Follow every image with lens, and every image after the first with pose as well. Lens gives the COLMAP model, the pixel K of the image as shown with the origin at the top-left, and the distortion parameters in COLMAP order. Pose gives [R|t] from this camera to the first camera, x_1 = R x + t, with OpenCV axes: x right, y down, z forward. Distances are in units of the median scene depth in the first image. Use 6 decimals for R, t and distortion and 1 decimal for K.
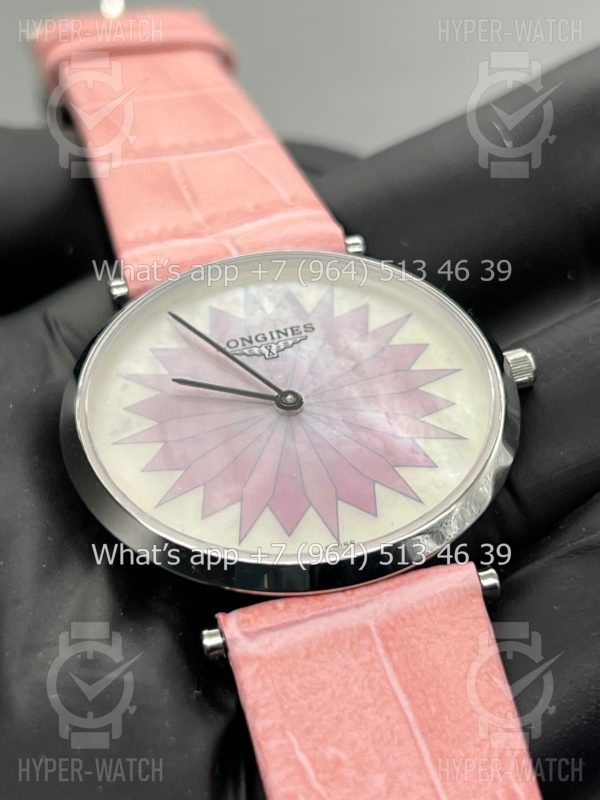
lens RADIAL K [[1882.4, 0, 299.1], [0, 1882.4, 386.6], [0, 0, 1]] dist [-0.075916, -0.703827]
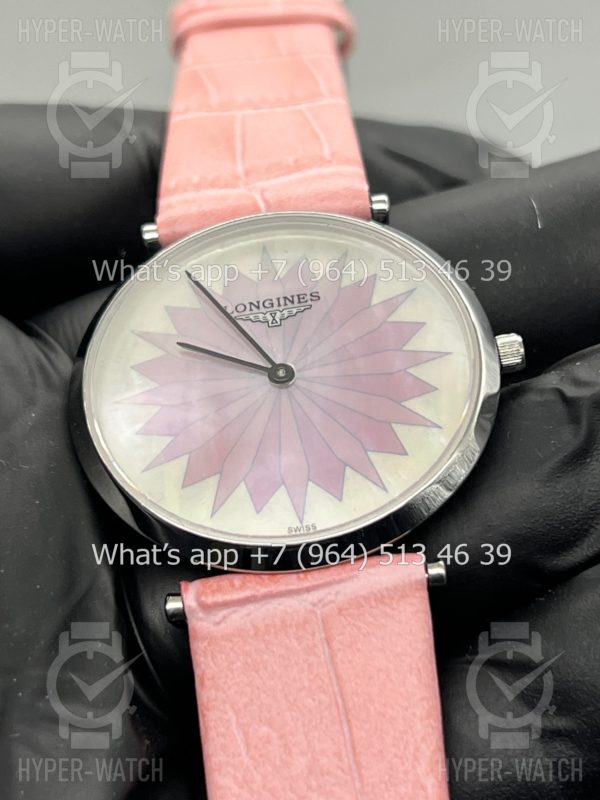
lens RADIAL K [[1882.4, 0, 299.1], [0, 1882.4, 386.6], [0, 0, 1]] dist [-0.075916, -0.703827]
pose [[0.984979, 0.083755, -0.150999, 0.173905], [-0.053450, 0.979425, 0.194604, -0.202906], [0.164191, -0.183610, 0.969190, -0.028279]]
